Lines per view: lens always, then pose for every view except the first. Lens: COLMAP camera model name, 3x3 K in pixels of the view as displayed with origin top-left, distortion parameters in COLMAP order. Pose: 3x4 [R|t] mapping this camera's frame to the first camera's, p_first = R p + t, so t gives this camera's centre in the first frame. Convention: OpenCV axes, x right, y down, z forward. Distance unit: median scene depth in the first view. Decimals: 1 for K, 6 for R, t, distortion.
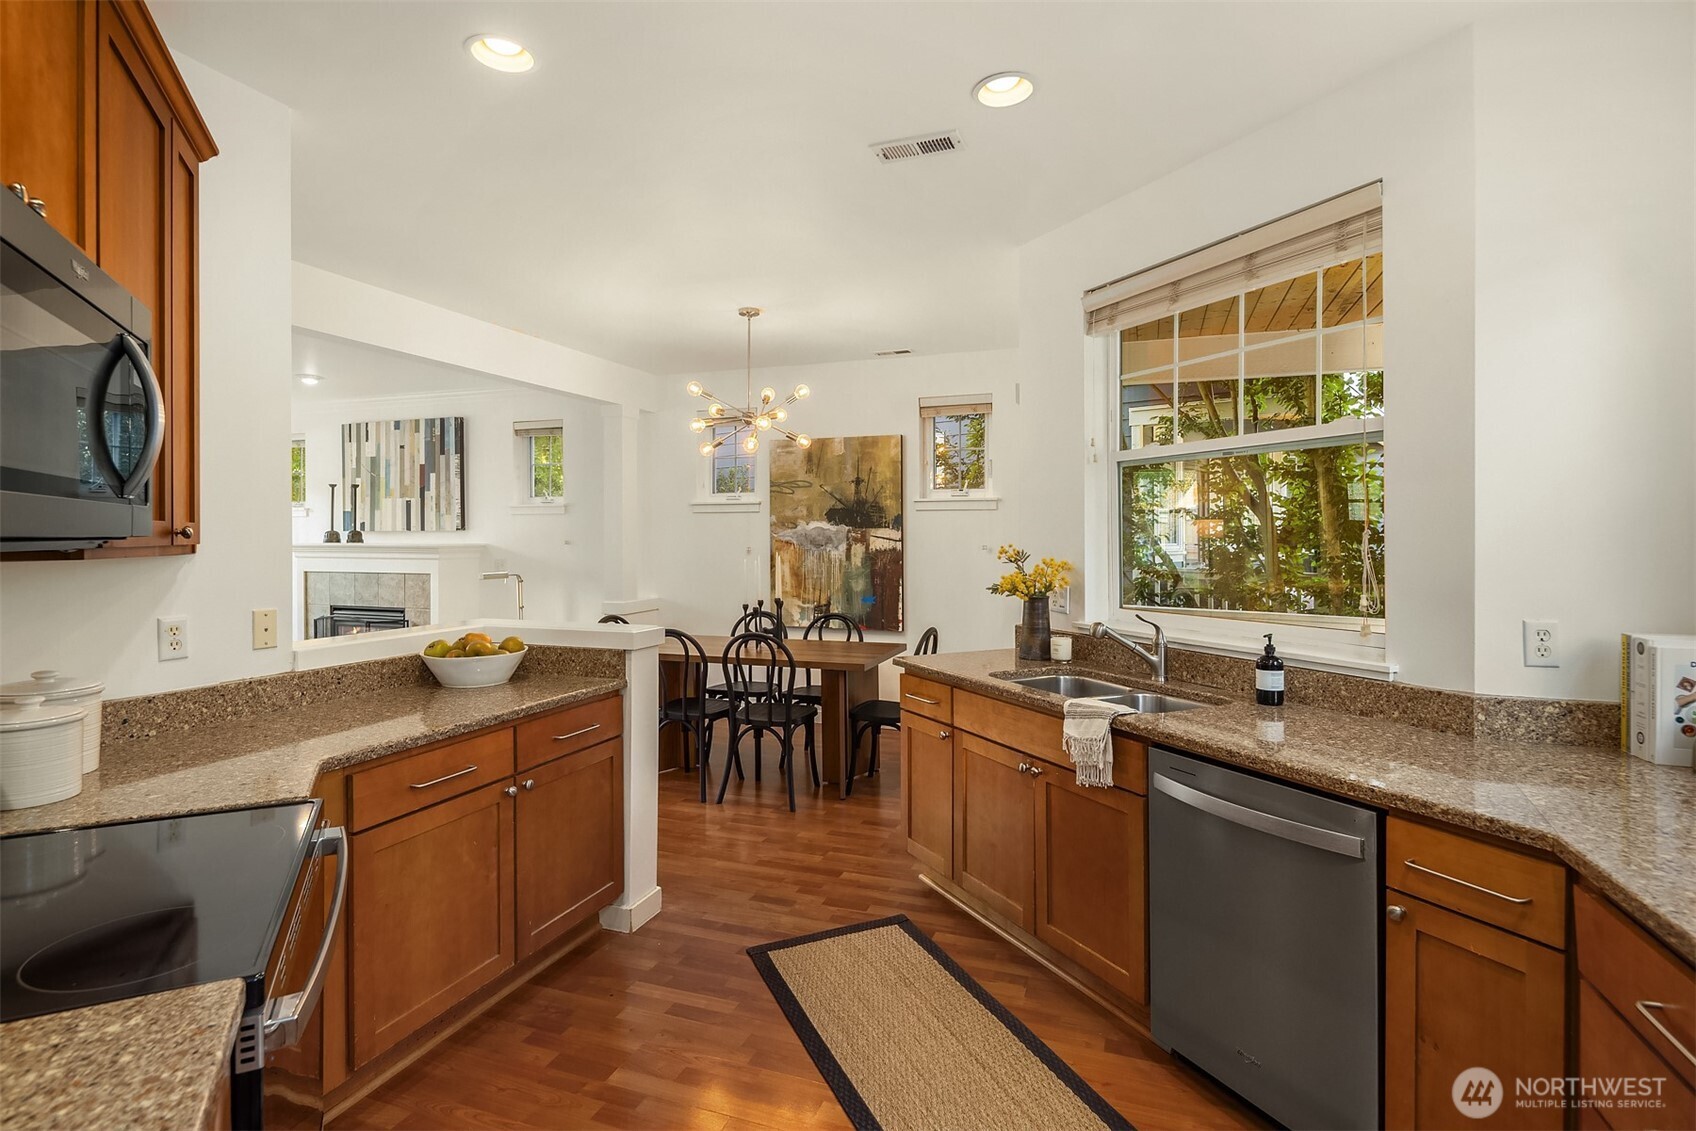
lens RADIAL K [[821.0, 0, 858.3], [0, 821.0, 549.5], [0, 0, 1]] dist [0.002393, 0.000099]
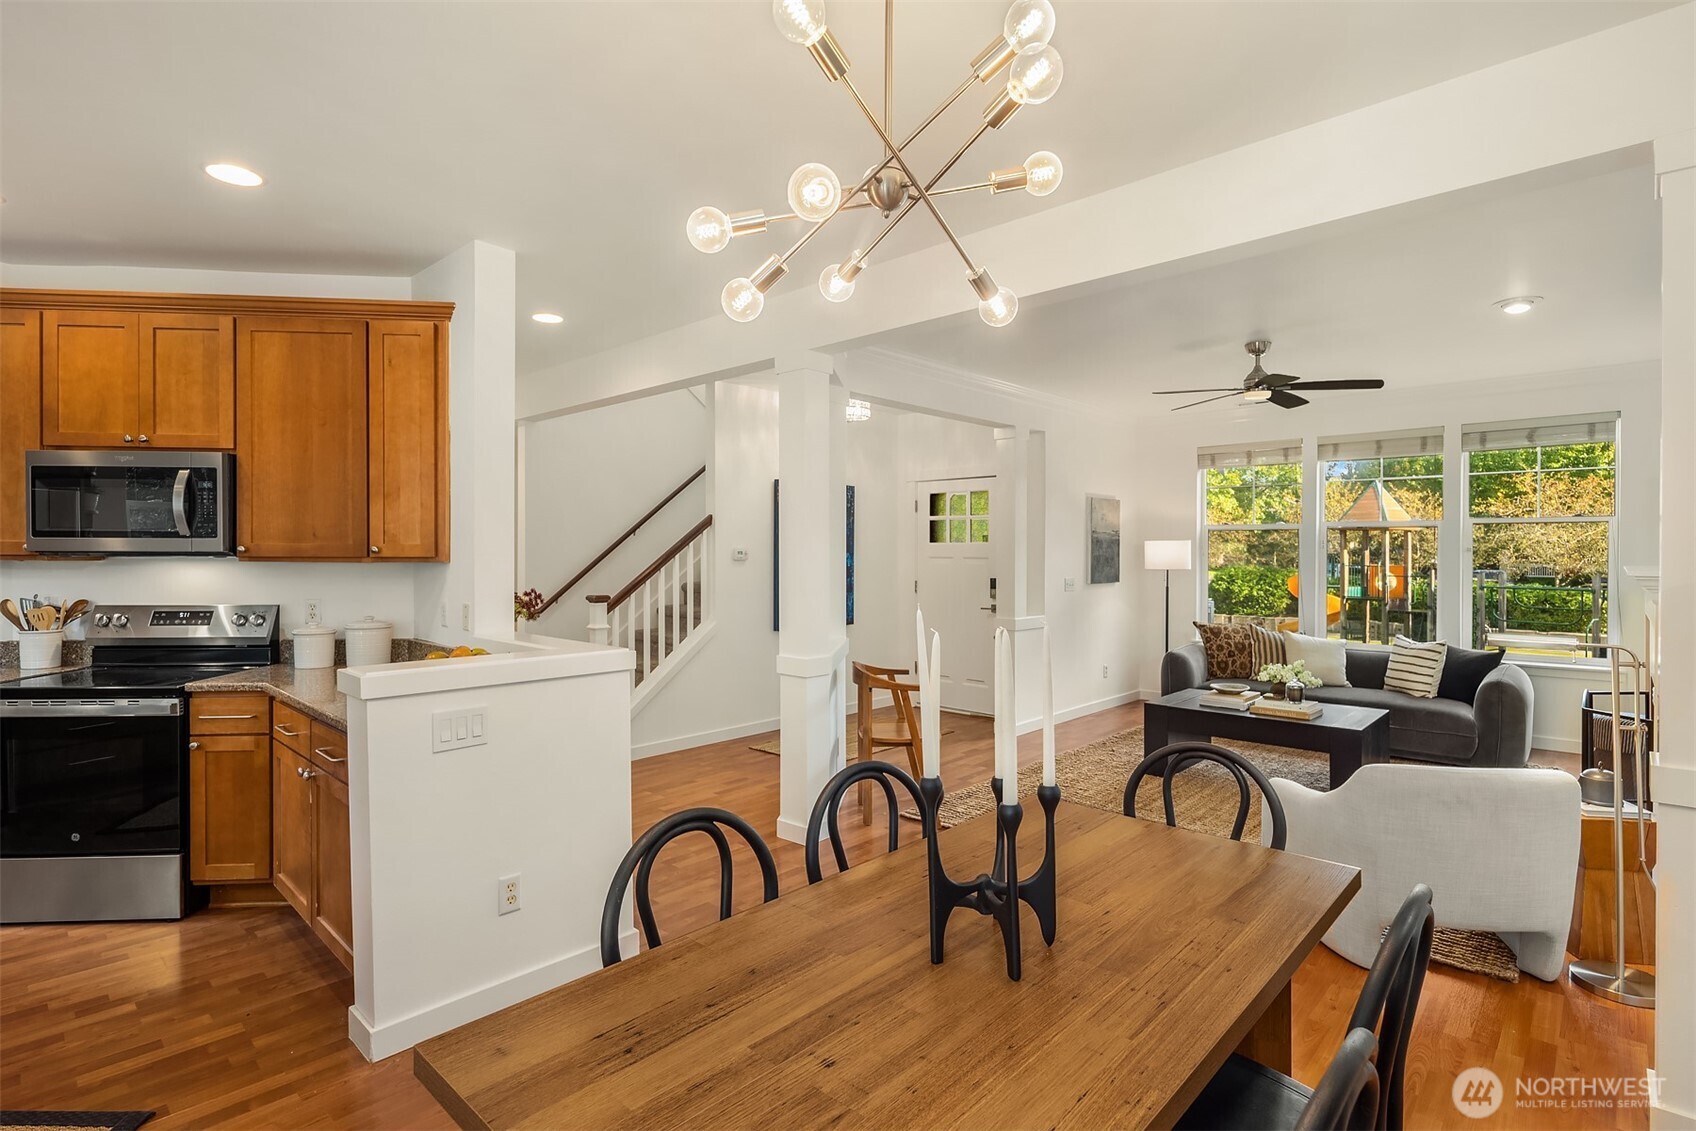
lens RADIAL K [[821.0, 0, 842.0], [0, 821.0, 560.3], [0, 0, 1]] dist [0.002393, 0.000099]
pose [[-0.405631, 0.005941, -0.914017, 0.131366], [-0.016822, 0.999761, 0.013964, -0.013703], [0.913882, 0.021040, -0.405435, 0.851152]]
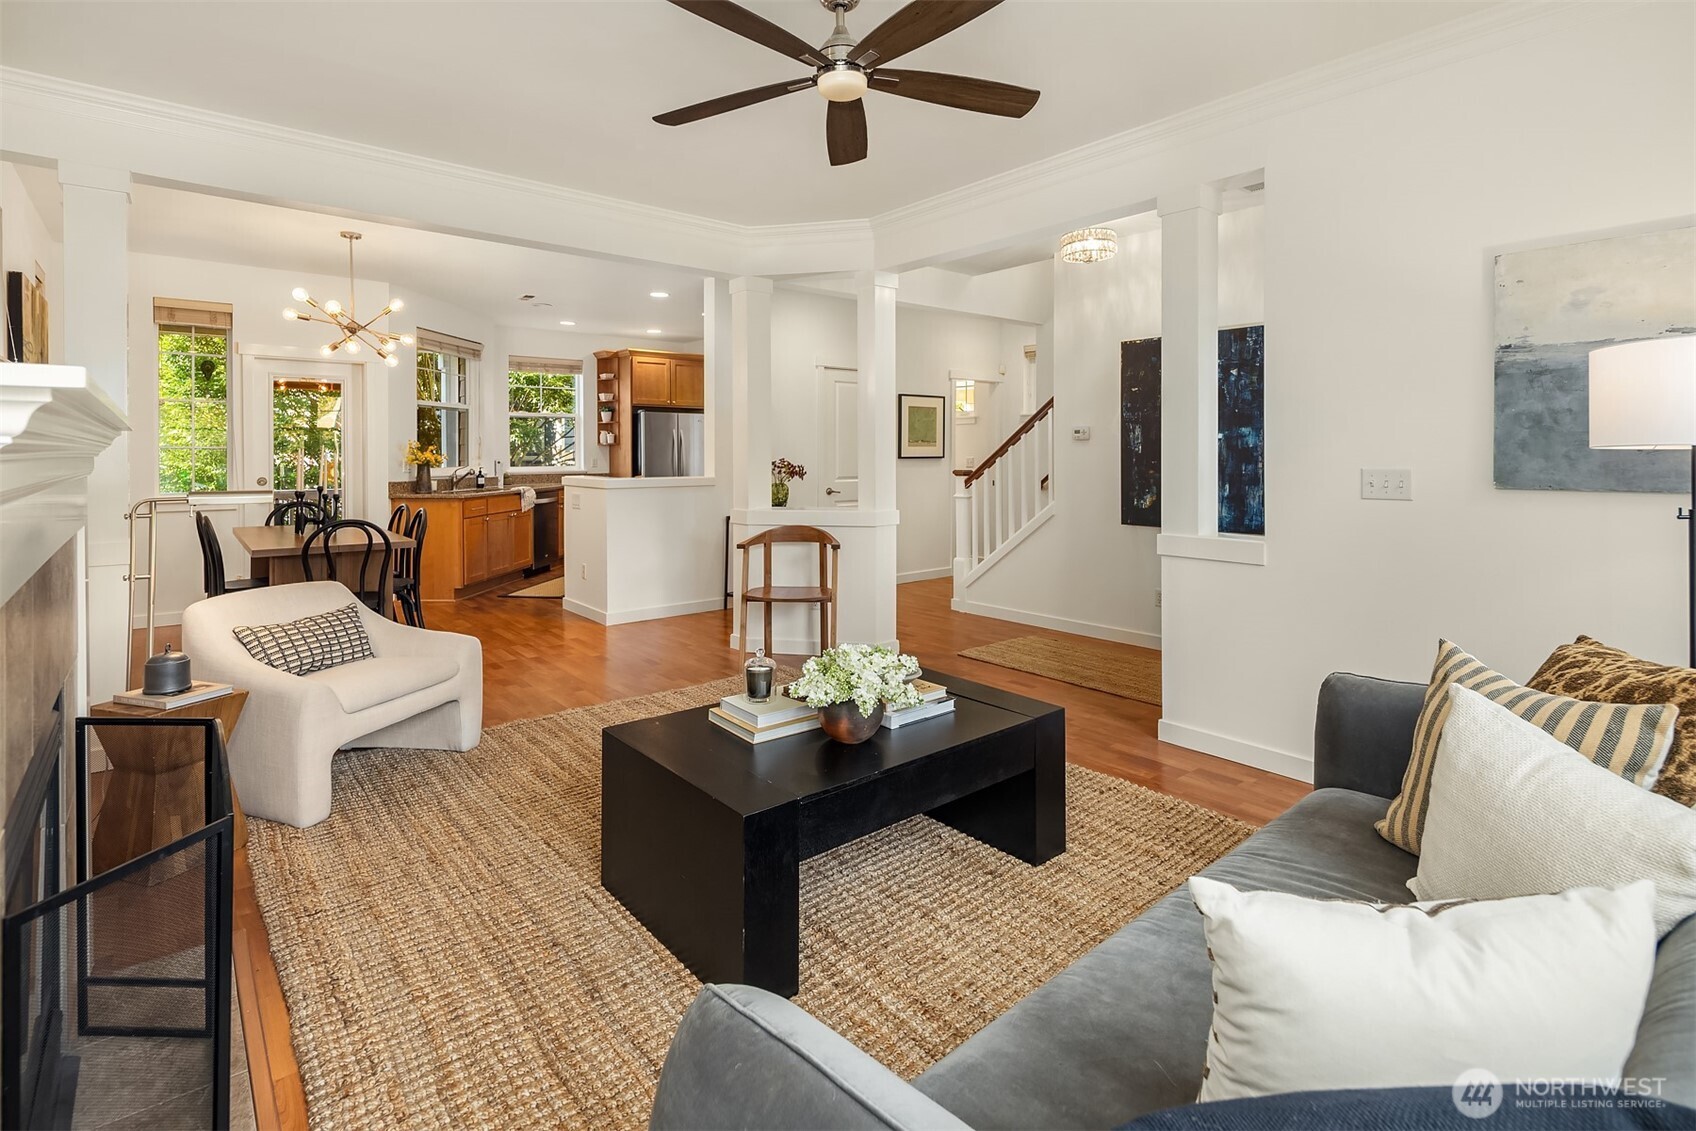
lens RADIAL K [[821.0, 0, 854.0], [0, 821.0, 463.5], [0, 0, 1]] dist [0.002393, 0.000099]
pose [[-0.861023, -0.006292, 0.508527, -1.016972], [0.008237, 0.999620, 0.026314, 0.004144], [-0.508499, 0.026846, -0.860644, 1.252050]]
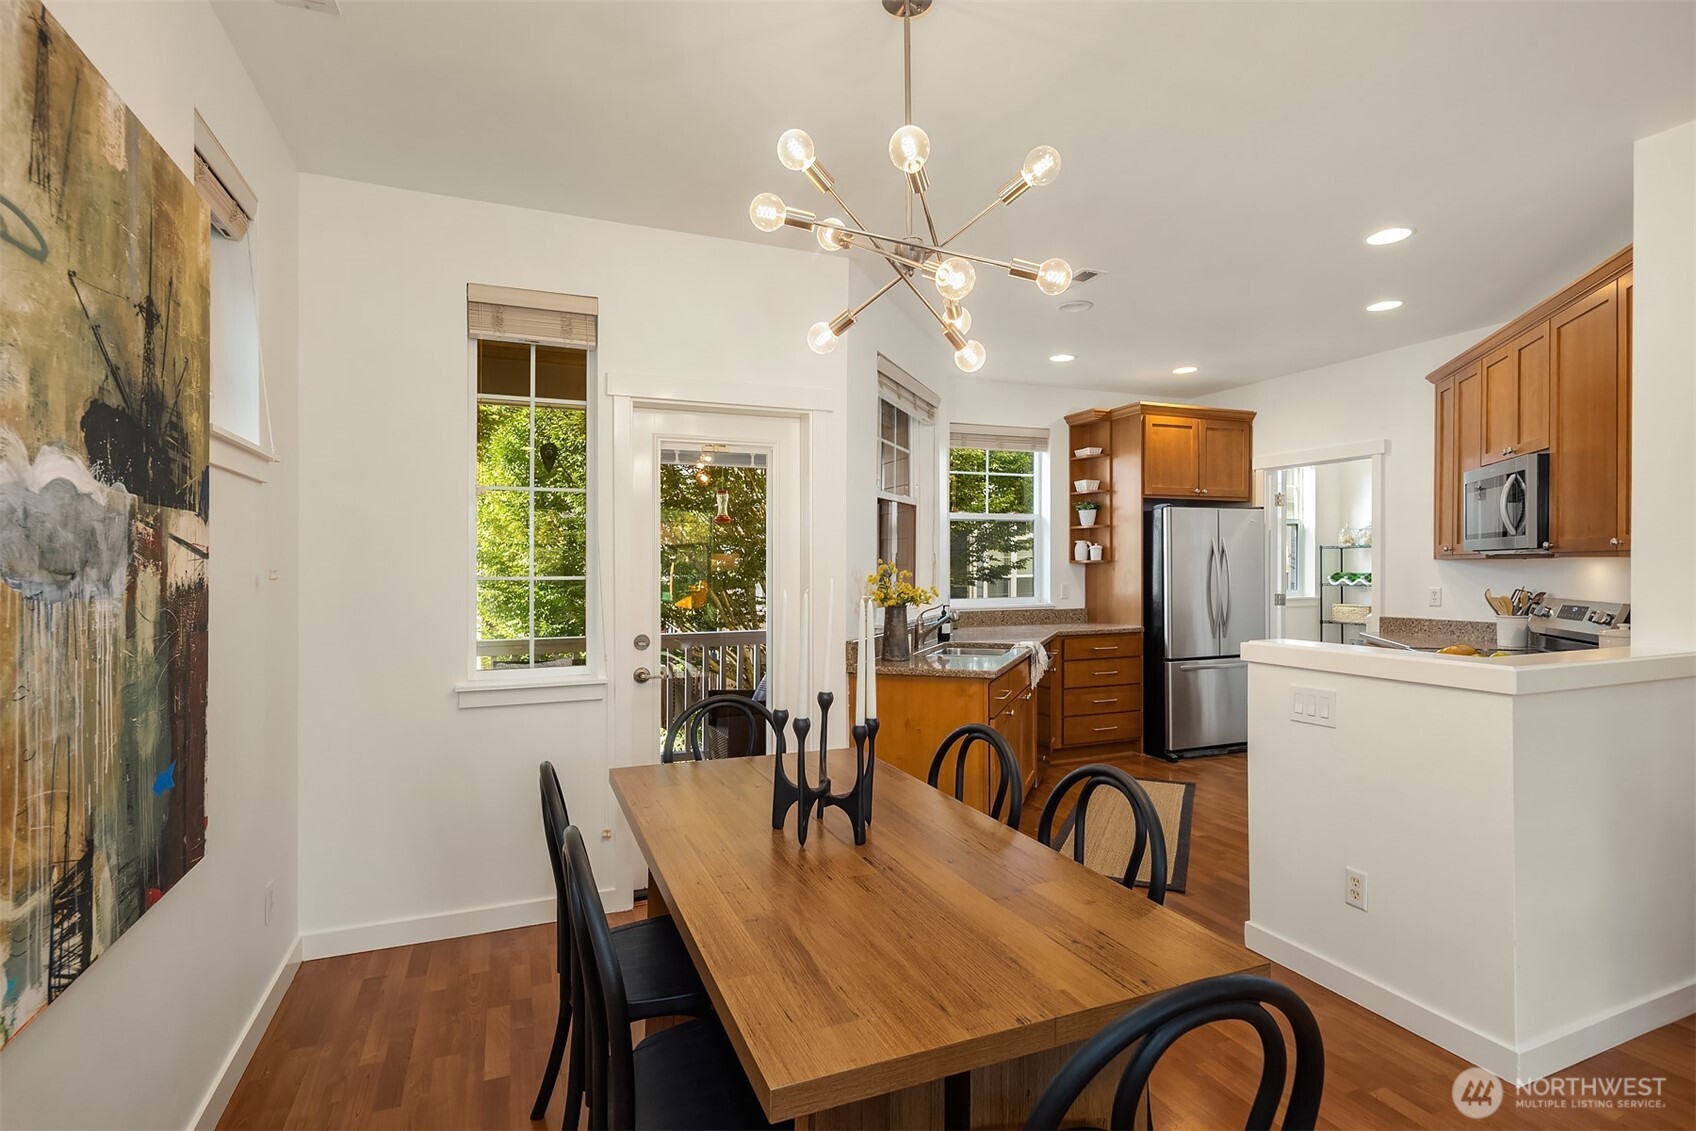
lens RADIAL K [[821.0, 0, 856.3], [0, 821.0, 566.8], [0, 0, 1]] dist [0.002393, 0.000099]
pose [[-0.675153, 0.002420, 0.737674, -0.322330], [0.016542, 0.999793, 0.011859, -0.005856], [-0.737492, 0.020209, -0.675053, 0.993219]]
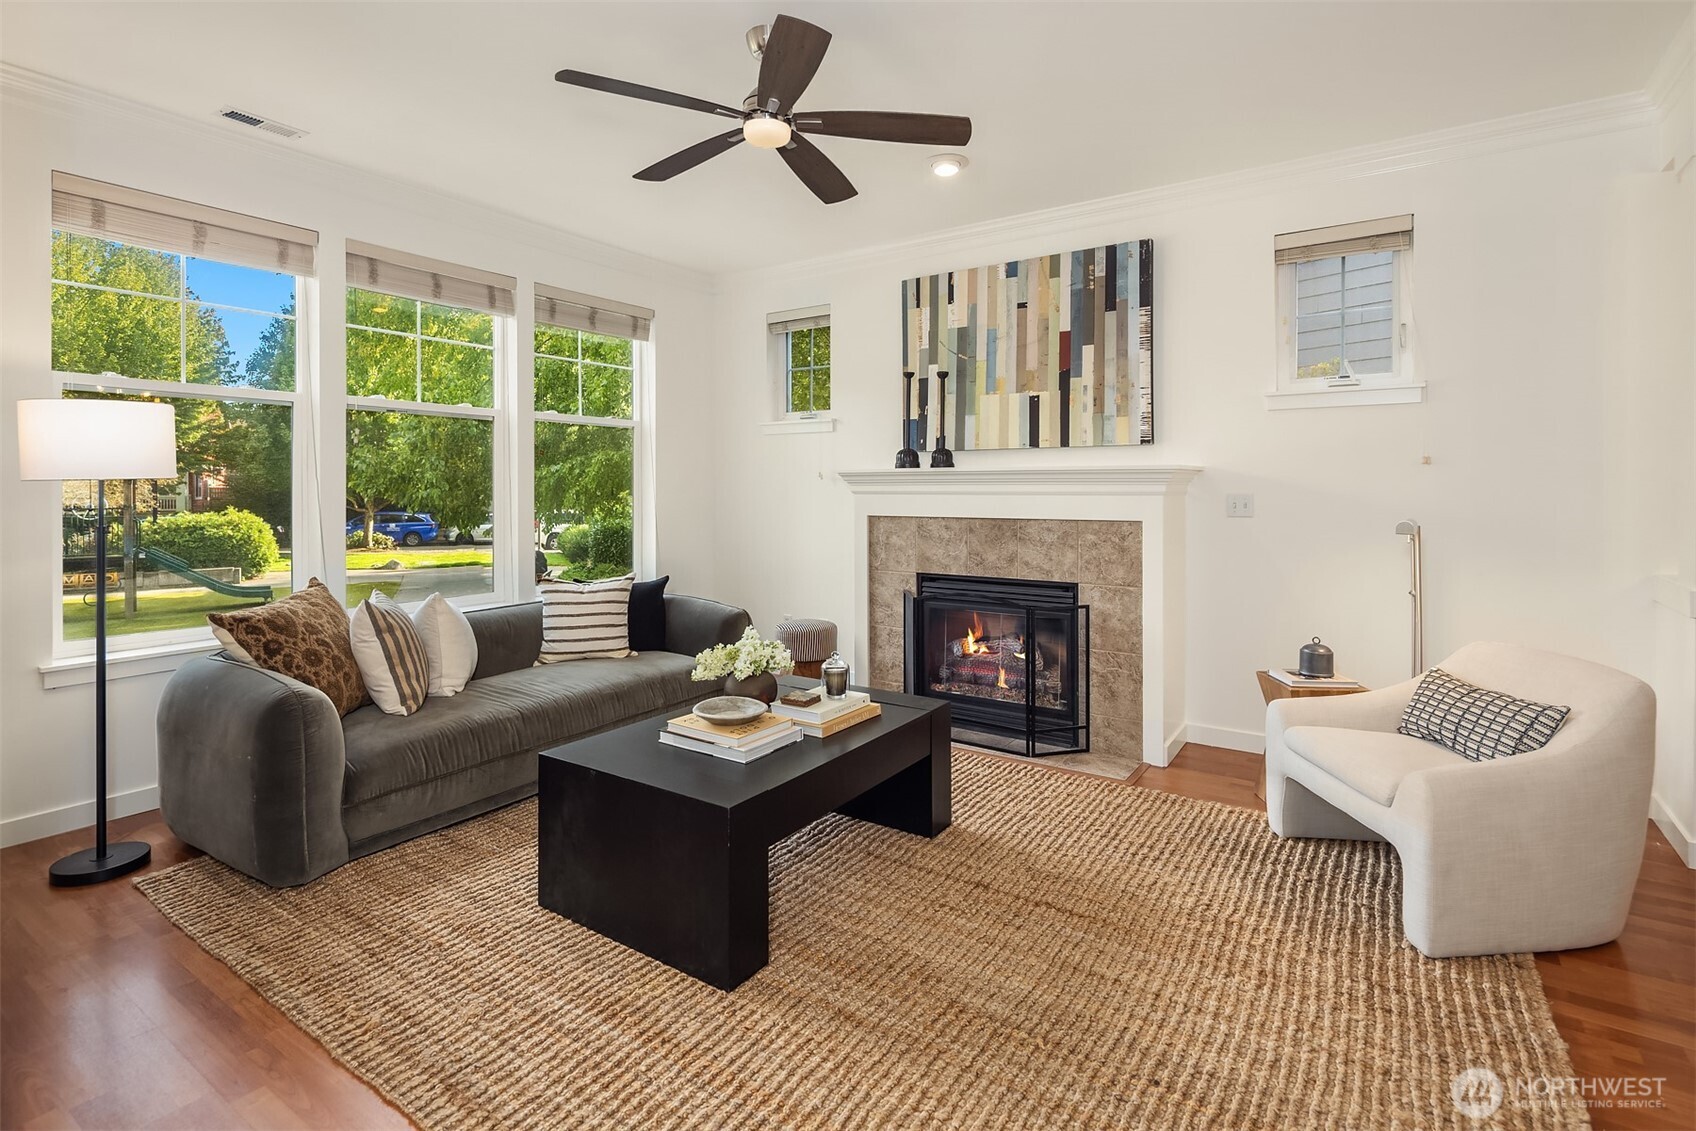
lens RADIAL K [[821.0, 0, 852.9], [0, 821.0, 488.9], [0, 0, 1]] dist [0.002393, 0.000099]
pose [[0.967608, -0.002029, -0.252451, -0.636777], [-0.000975, 0.999930, -0.011777, 0.016723], [0.252457, 0.011642, 0.967538, 0.487215]]
